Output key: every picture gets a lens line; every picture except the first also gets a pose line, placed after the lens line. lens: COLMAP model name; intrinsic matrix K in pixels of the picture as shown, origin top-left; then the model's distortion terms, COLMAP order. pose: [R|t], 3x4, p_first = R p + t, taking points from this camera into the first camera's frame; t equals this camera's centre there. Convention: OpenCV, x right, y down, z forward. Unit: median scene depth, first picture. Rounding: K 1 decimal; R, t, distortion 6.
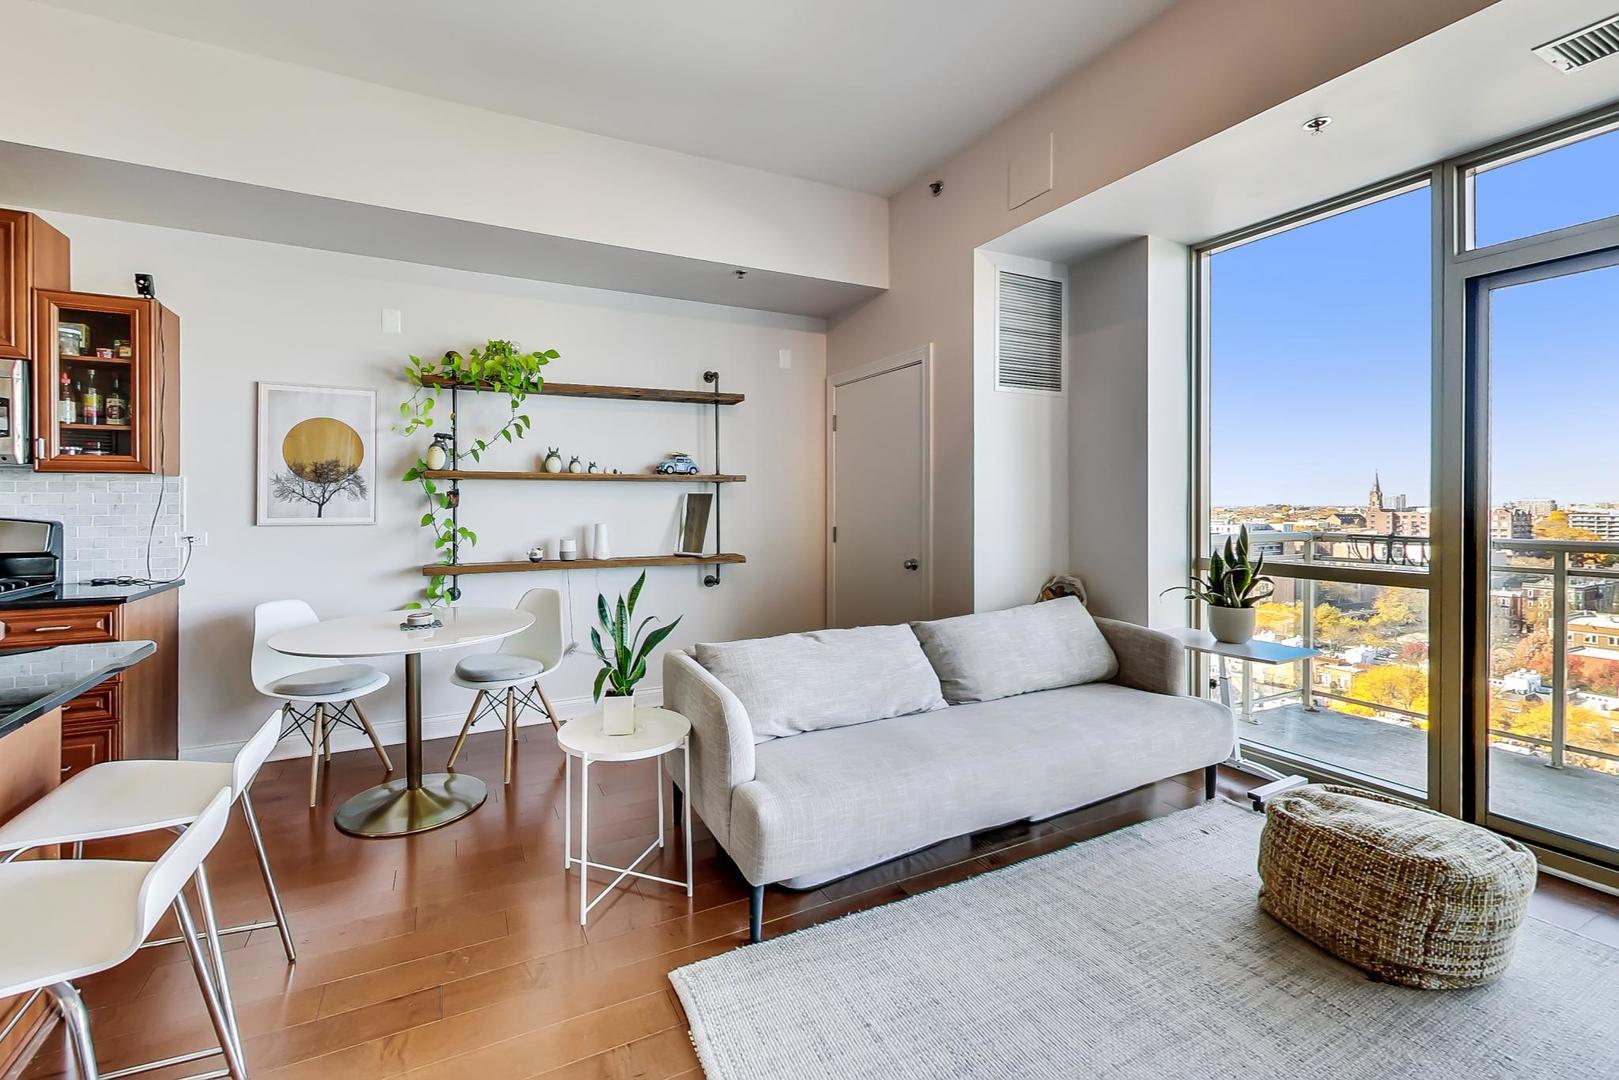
lens RADIAL K [[665.7, 0, 739.1], [0, 665.7, 497.4], [0, 0, 1]] dist [-0.000743, -0.000885]
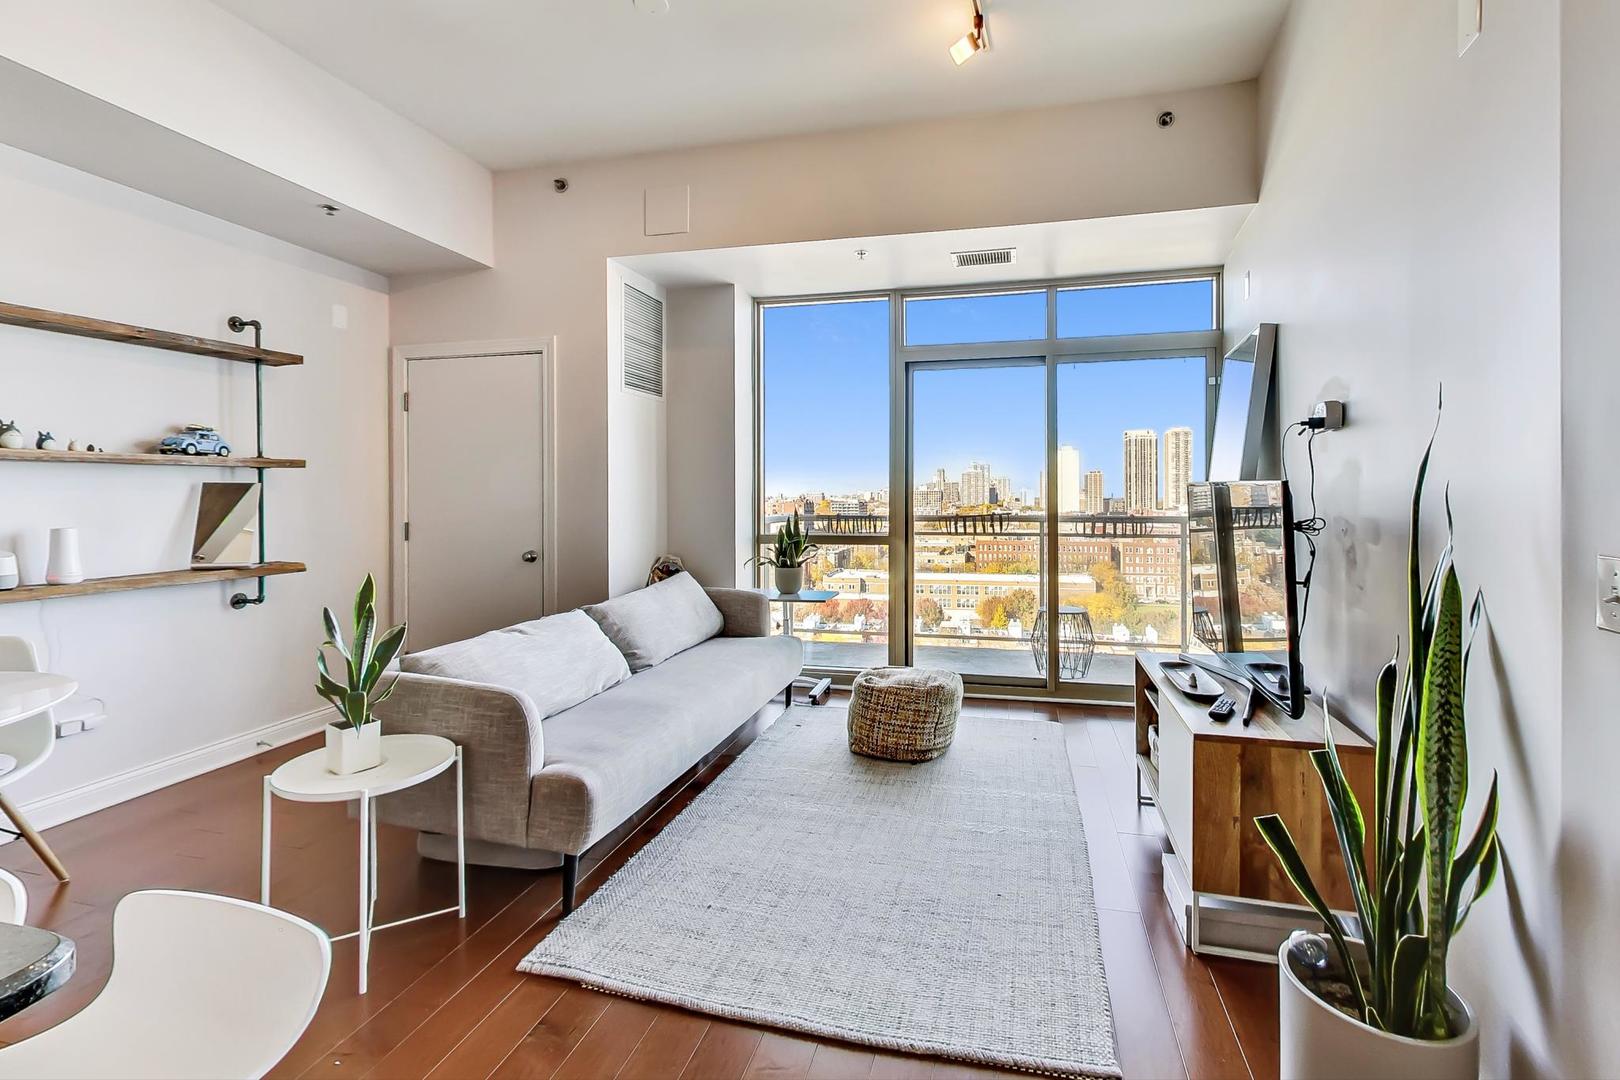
lens RADIAL K [[754.7, 0, 806.1], [0, 754.7, 483.4], [0, 0, 1]] dist [0.000599, -0.000220]
pose [[0.636135, 0.008928, 0.771526, -0.444047], [-0.002367, 0.999951, -0.009620, 0.002964], [-0.771574, 0.004293, 0.636125, -0.029806]]
